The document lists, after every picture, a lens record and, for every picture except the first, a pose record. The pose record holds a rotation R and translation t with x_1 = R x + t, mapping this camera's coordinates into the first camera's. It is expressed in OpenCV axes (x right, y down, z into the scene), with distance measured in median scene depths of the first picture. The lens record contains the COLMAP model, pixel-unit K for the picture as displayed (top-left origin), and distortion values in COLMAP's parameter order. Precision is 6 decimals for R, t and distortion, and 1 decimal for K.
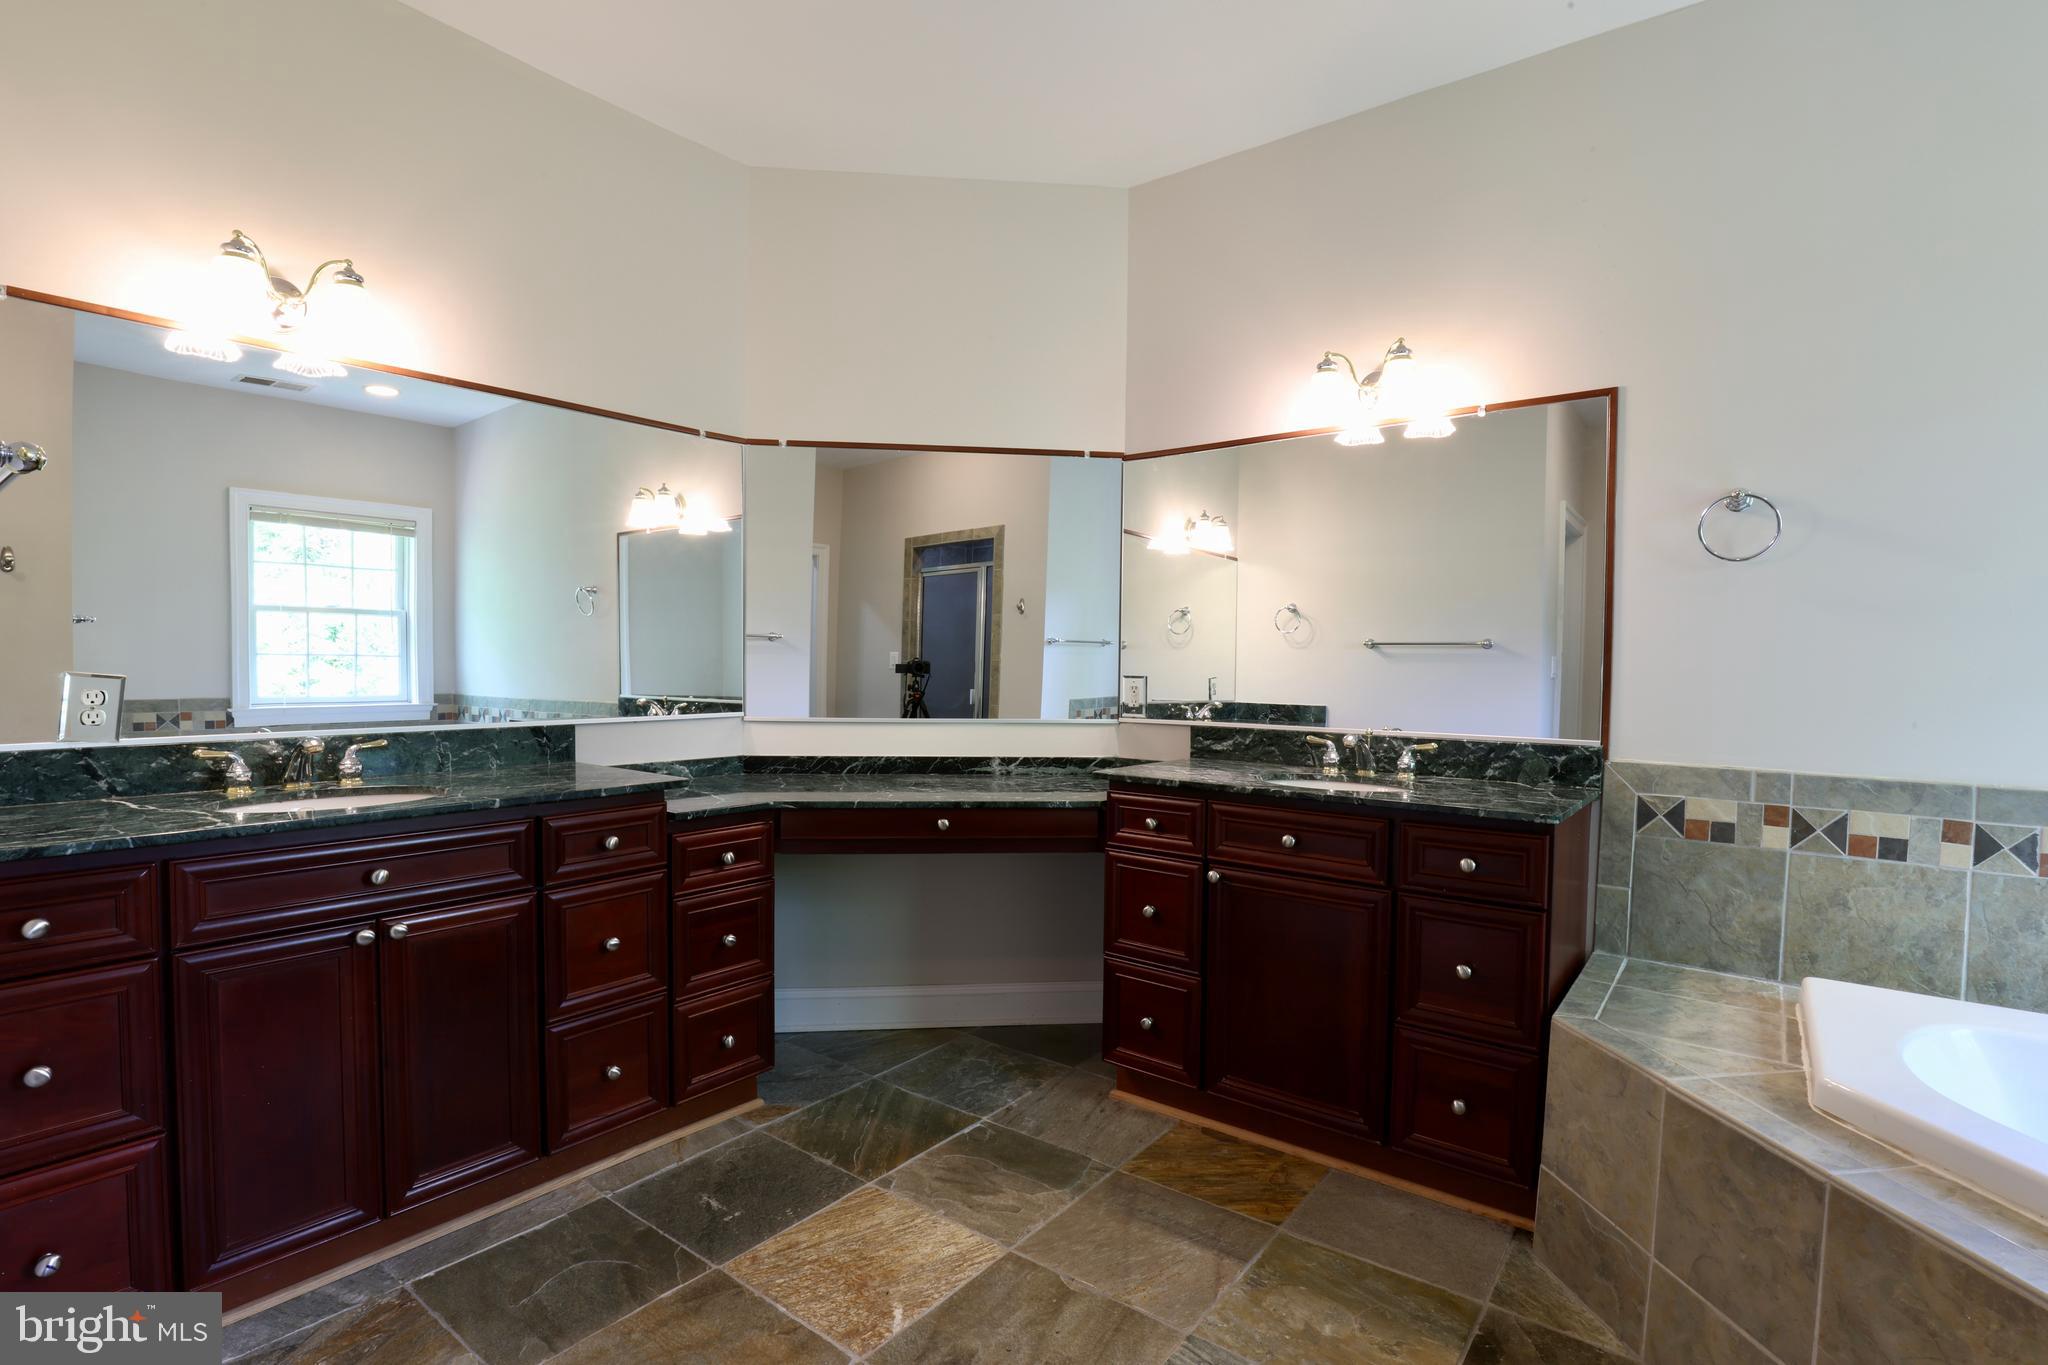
lens RADIAL K [[936.5, 0, 1033.9], [0, 936.5, 691.6], [0, 0, 1]] dist [-0.033576, 0.005871]
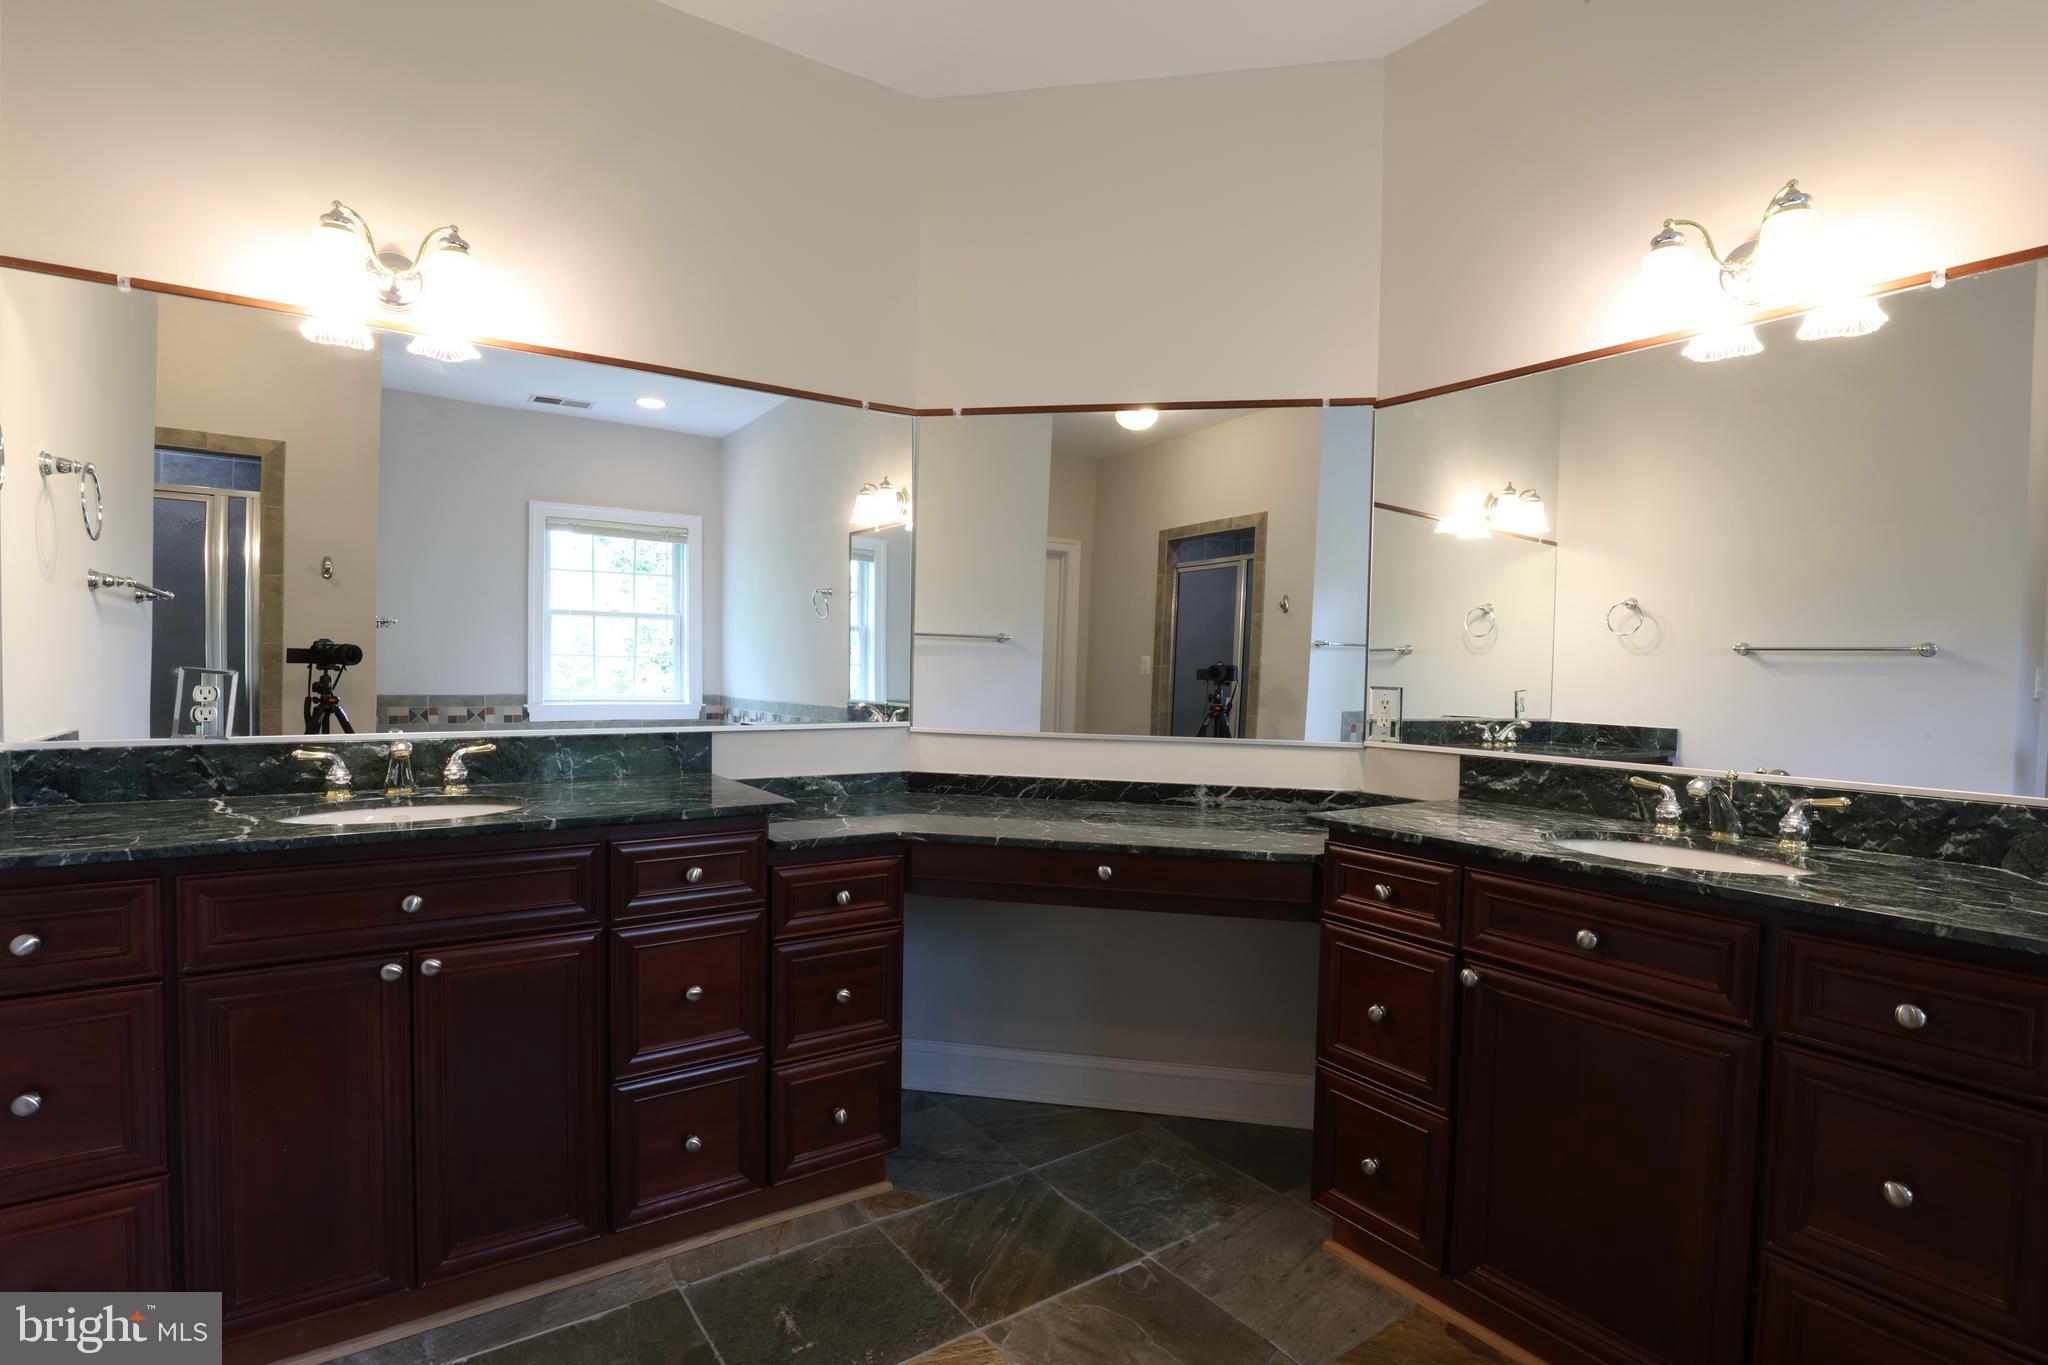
lens RADIAL K [[981.6, 0, 1027.8], [0, 981.6, 693.7], [0, 0, 1]] dist [-0.036799, 0.007005]
pose [[0.956545, 0.016595, -0.291113, 0.076357], [-0.018179, 0.999831, -0.002739, -0.004739], [0.291019, 0.007912, 0.956685, 0.188833]]
